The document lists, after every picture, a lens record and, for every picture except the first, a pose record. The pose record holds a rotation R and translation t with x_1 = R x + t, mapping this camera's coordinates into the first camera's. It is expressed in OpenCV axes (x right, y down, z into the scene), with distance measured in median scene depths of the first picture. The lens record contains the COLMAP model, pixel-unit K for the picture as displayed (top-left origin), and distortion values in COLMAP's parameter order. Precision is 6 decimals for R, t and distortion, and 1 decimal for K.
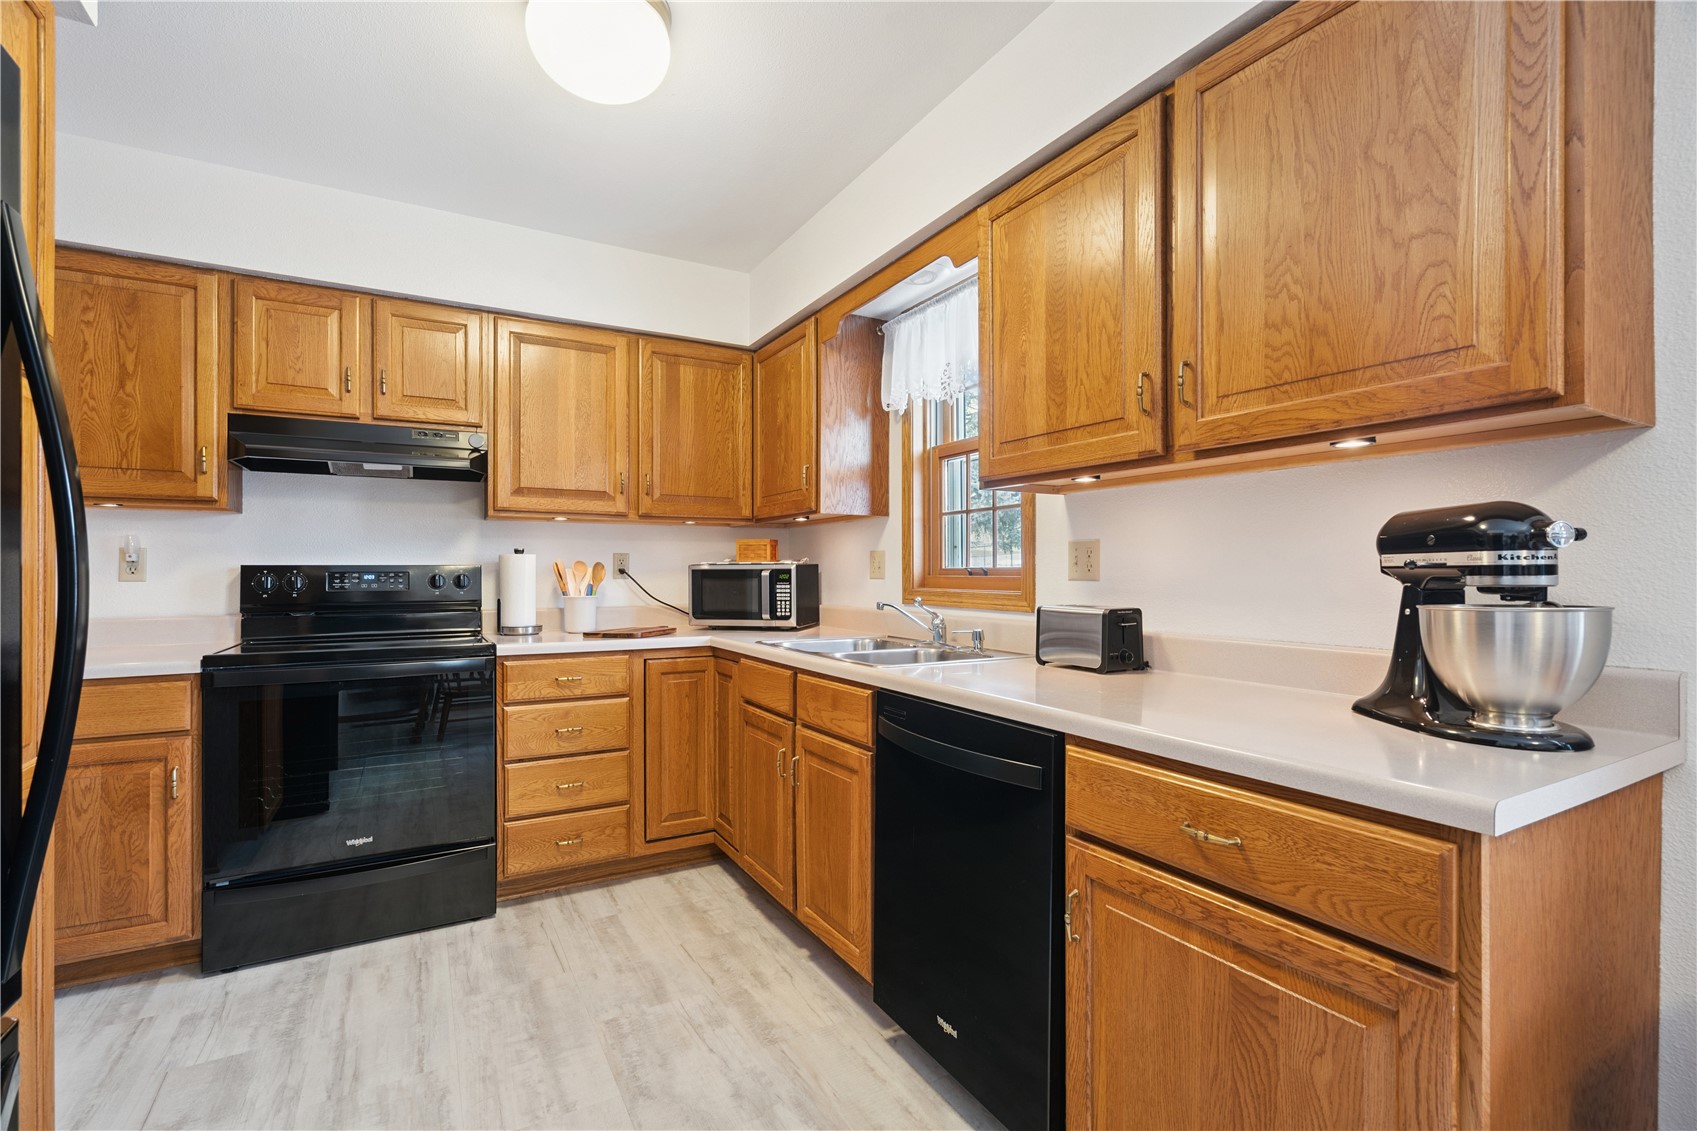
lens RADIAL K [[770.9, 0, 847.9], [0, 770.9, 570.5], [0, 0, 1]] dist [-0.006008, 0.003119]
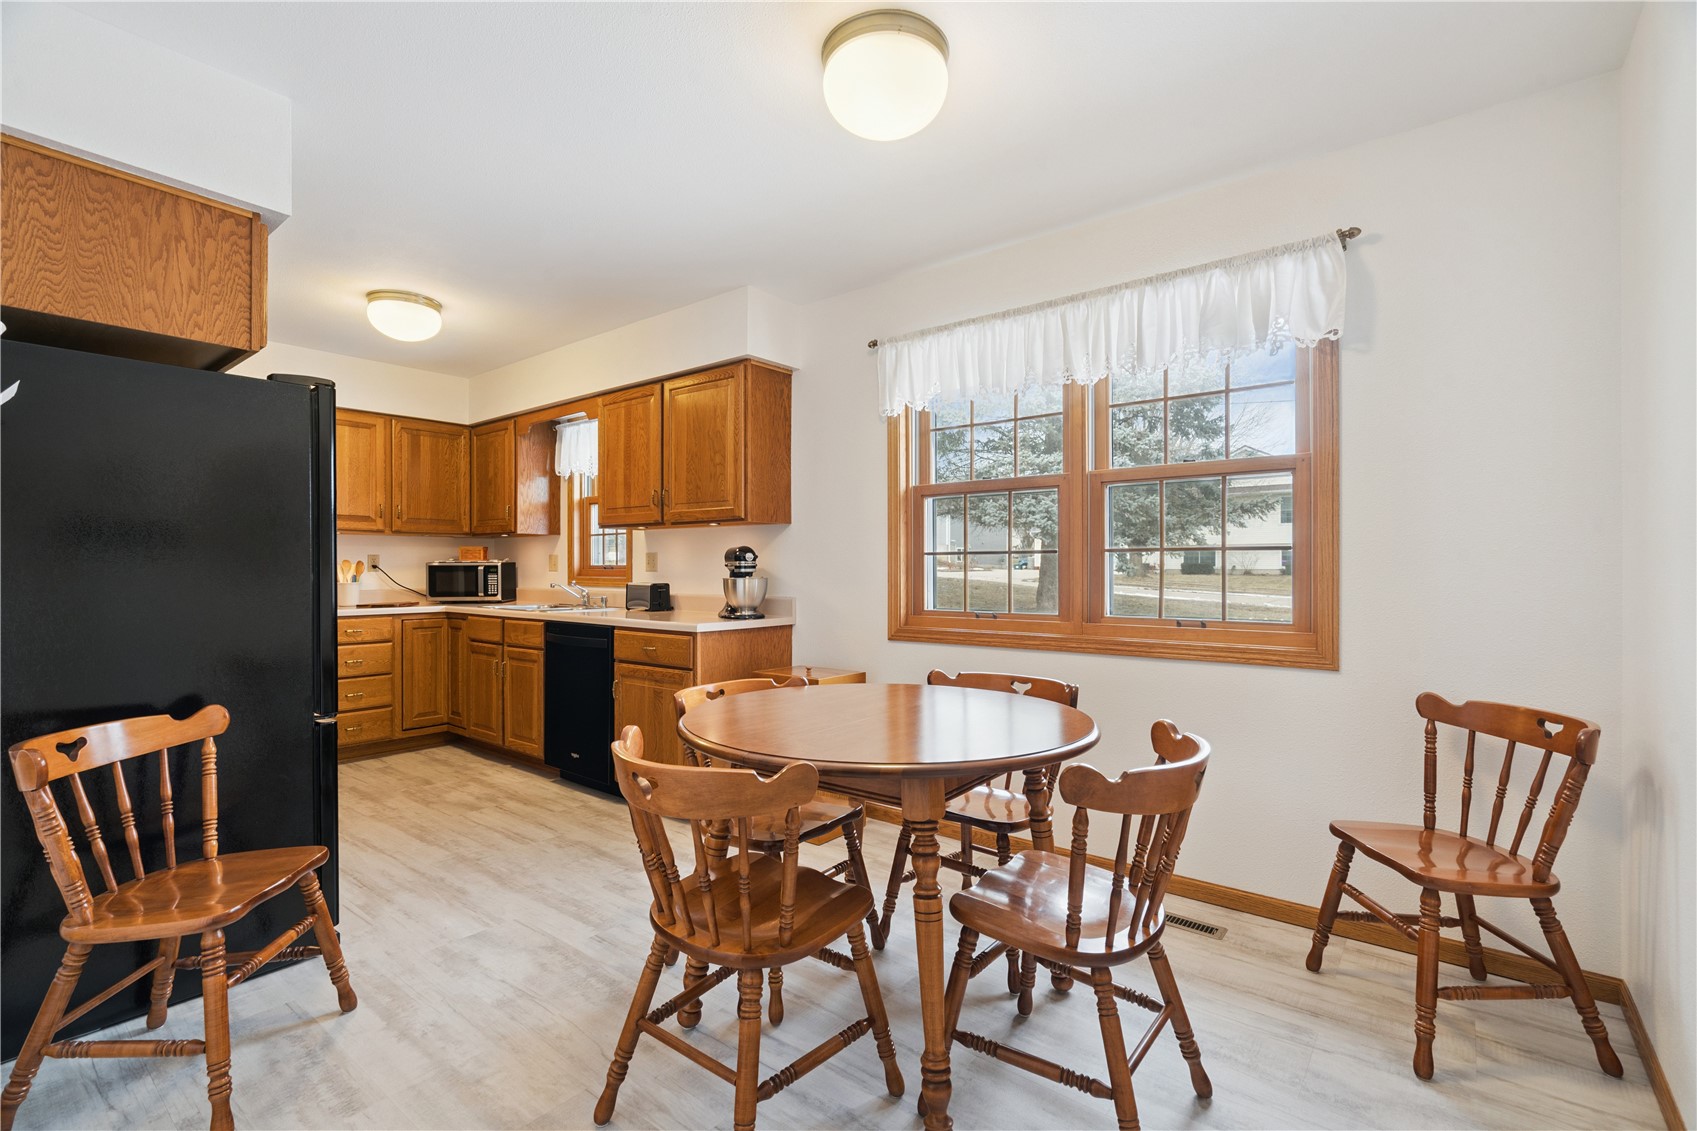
lens RADIAL K [[770.9, 0, 848.6], [0, 770.9, 568.3], [0, 0, 1]] dist [-0.006008, 0.003119]
pose [[0.930721, 0.000441, 0.365731, 0.026370], [-0.001544, 0.999995, 0.002724, -0.001517], [-0.365728, -0.003100, 0.930717, -0.949812]]
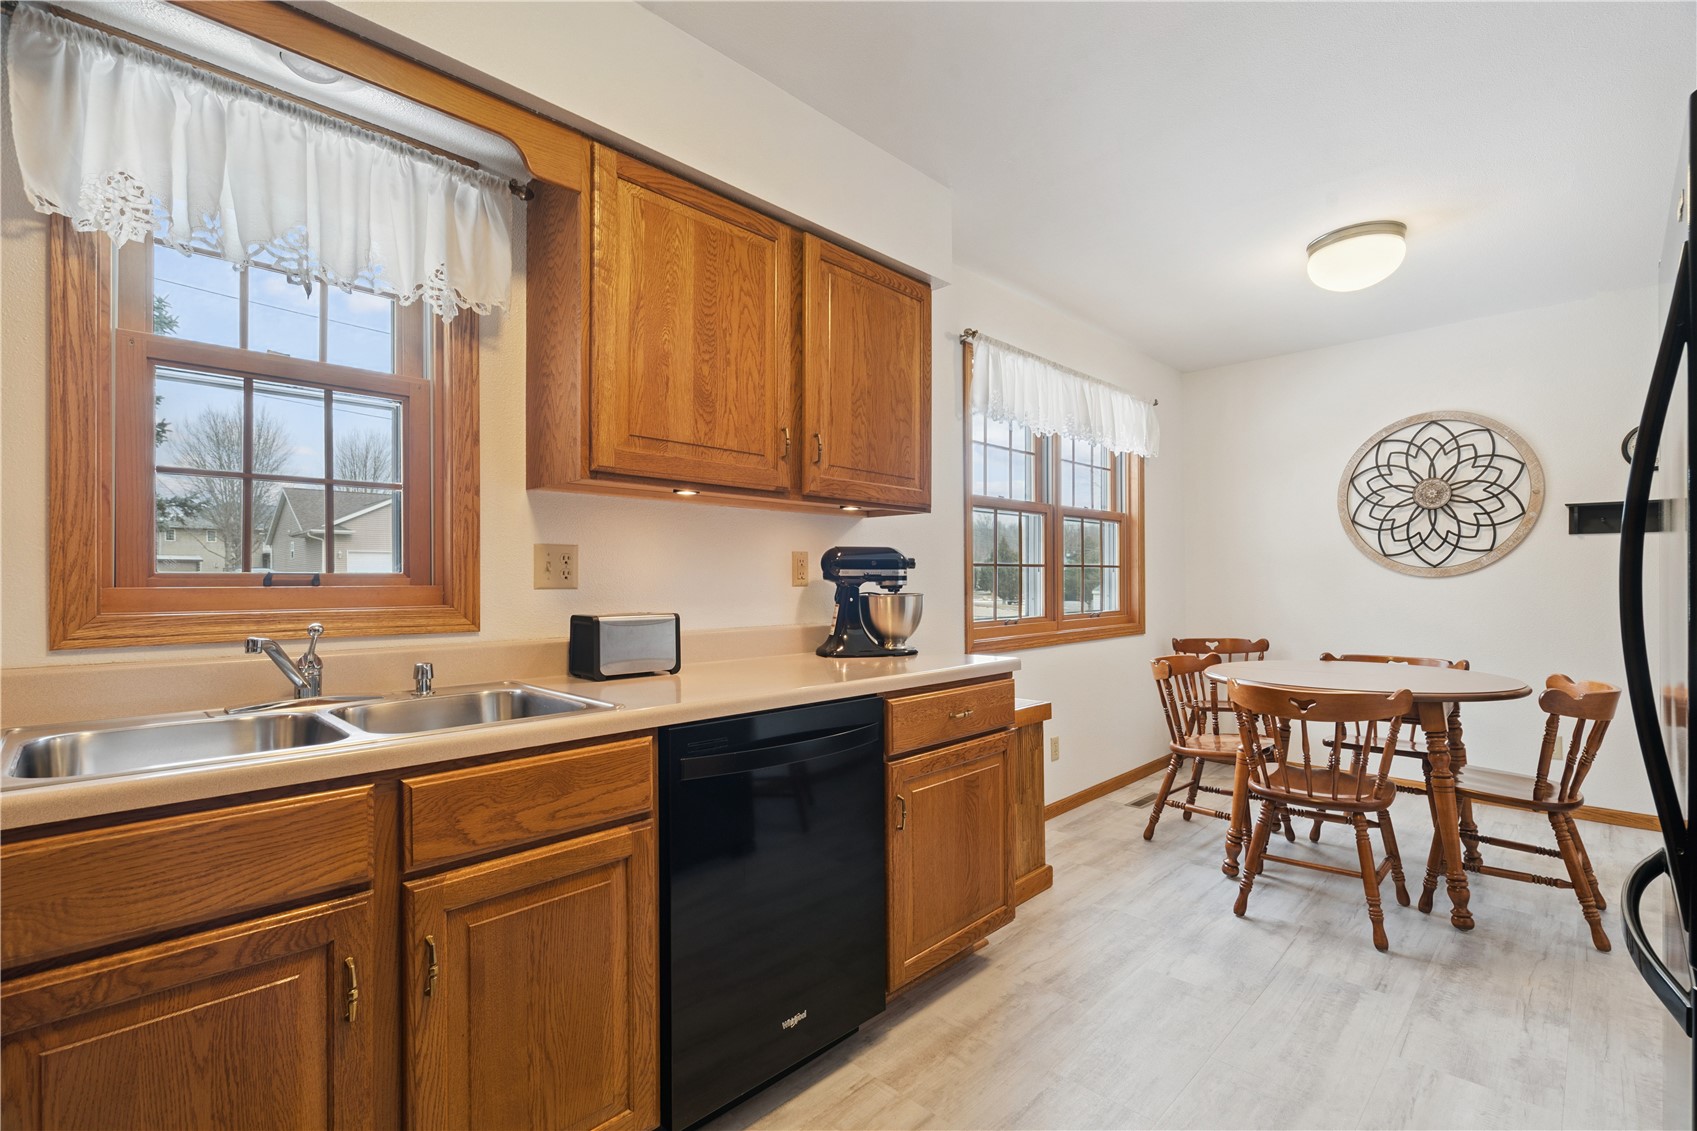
lens RADIAL K [[770.9, 0, 844.6], [0, 770.9, 582.4], [0, 0, 1]] dist [-0.006008, 0.003119]
pose [[-0.275224, 0.003347, 0.961374, -0.534140], [0.004500, 0.999987, -0.002193, 0.006730], [-0.961369, 0.003722, -0.275236, 0.738141]]
